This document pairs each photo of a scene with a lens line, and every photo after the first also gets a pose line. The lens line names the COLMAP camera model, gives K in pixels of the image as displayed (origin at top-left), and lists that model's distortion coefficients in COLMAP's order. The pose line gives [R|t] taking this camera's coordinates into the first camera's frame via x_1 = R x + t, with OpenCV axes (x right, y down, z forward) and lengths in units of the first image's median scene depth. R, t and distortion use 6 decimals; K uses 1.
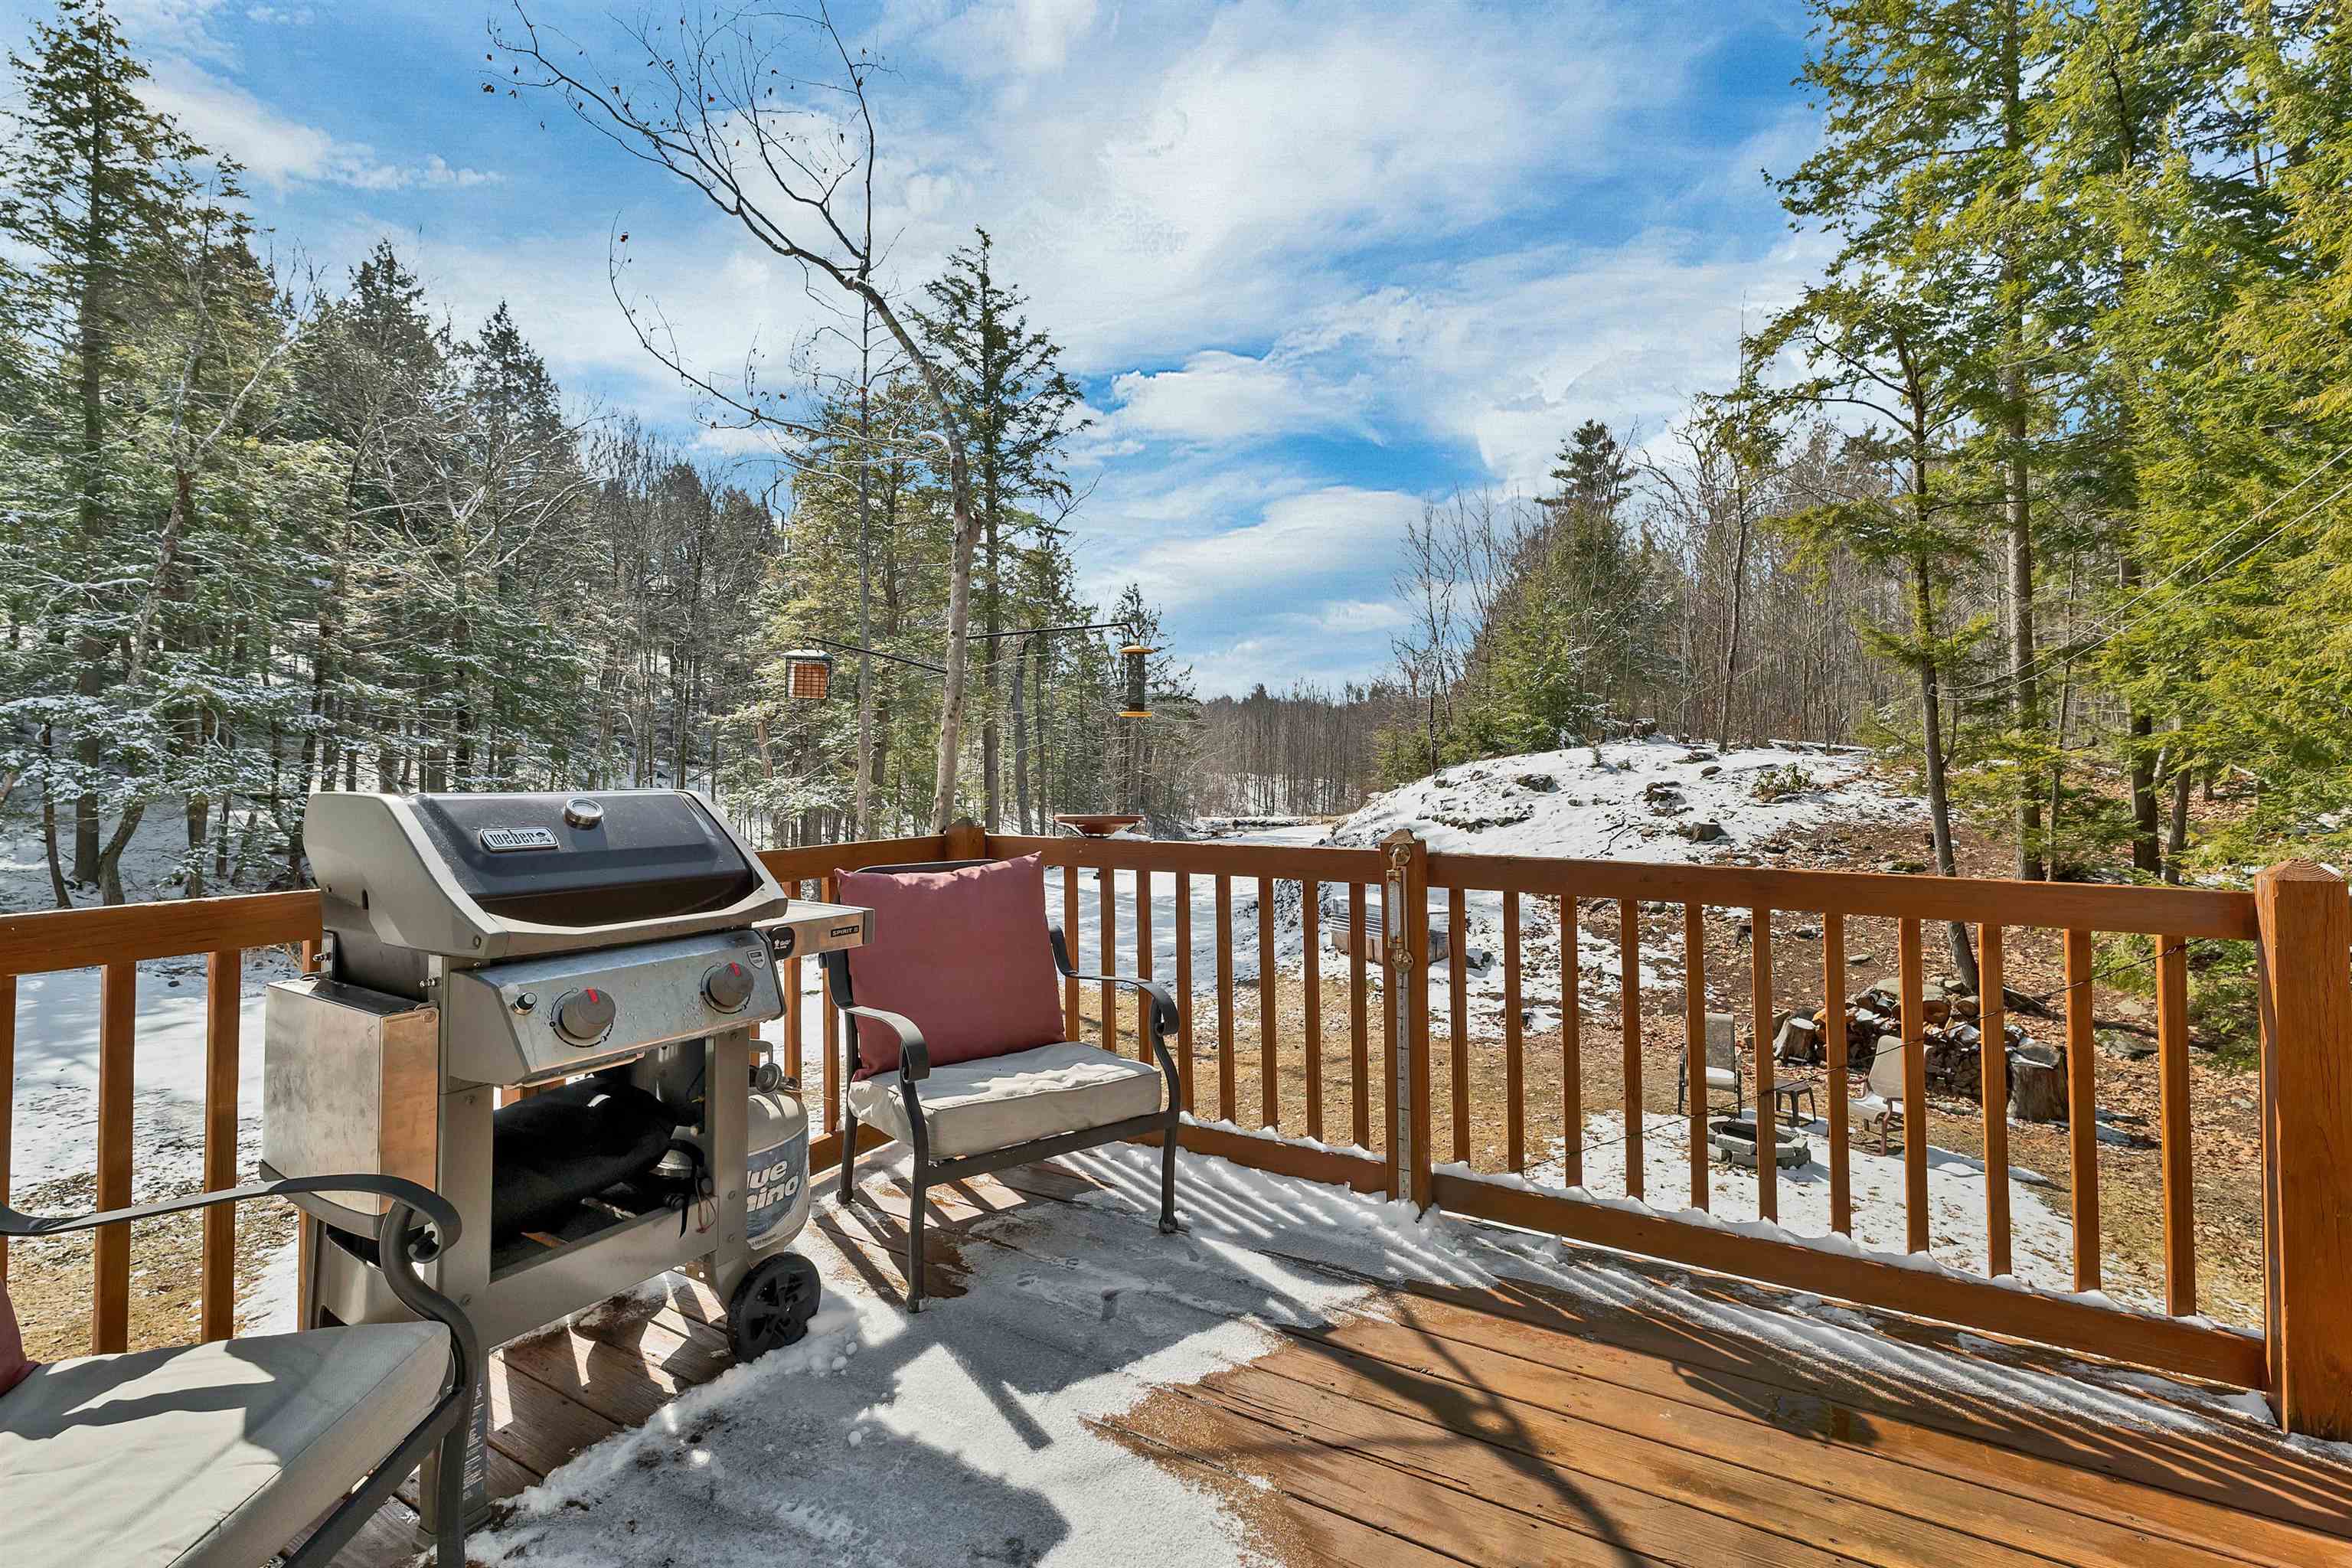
lens RADIAL K [[988.1, 0, 1153.4], [0, 988.1, 770.8], [0, 0, 1]] dist [-0.001760, -0.000250]
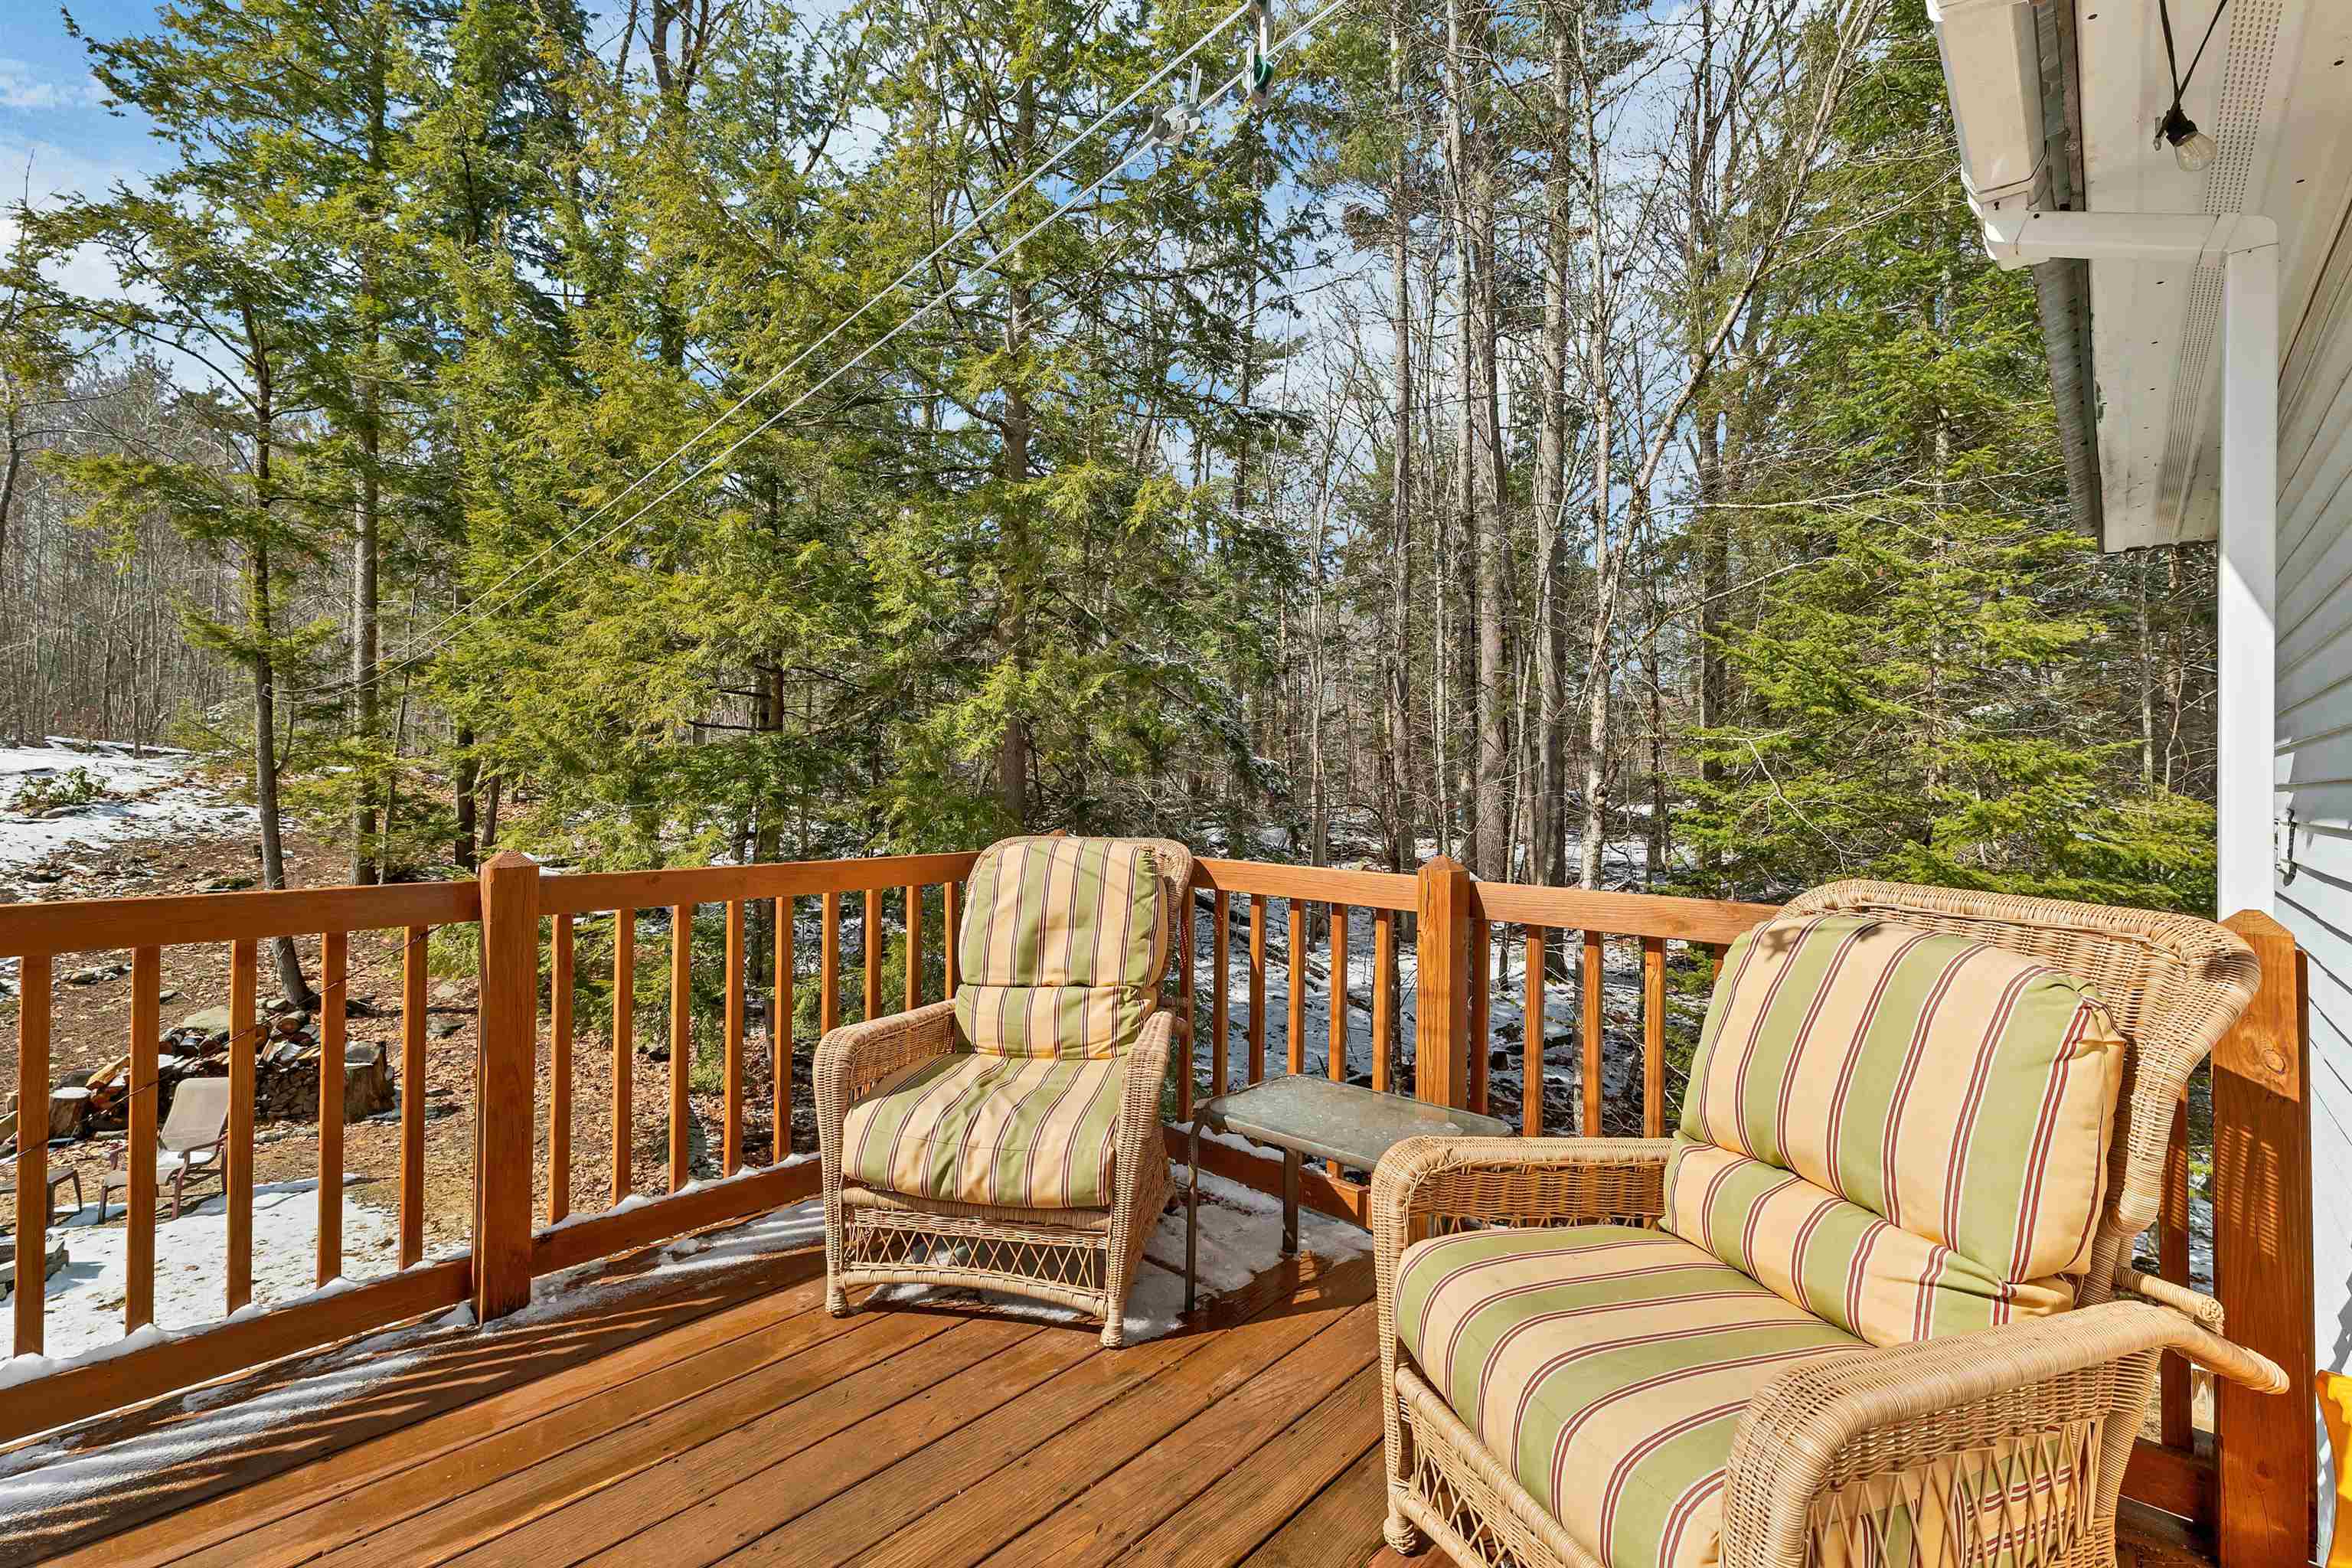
lens RADIAL K [[988.1, 0, 1190.9], [0, 988.1, 772.4], [0, 0, 1]] dist [-0.001760, -0.000250]
pose [[0.227861, 0.008473, 0.973657, 0.083830], [-0.001957, 0.999964, -0.008244, 0.001519], [-0.973692, -0.000027, 0.227869, -0.061936]]
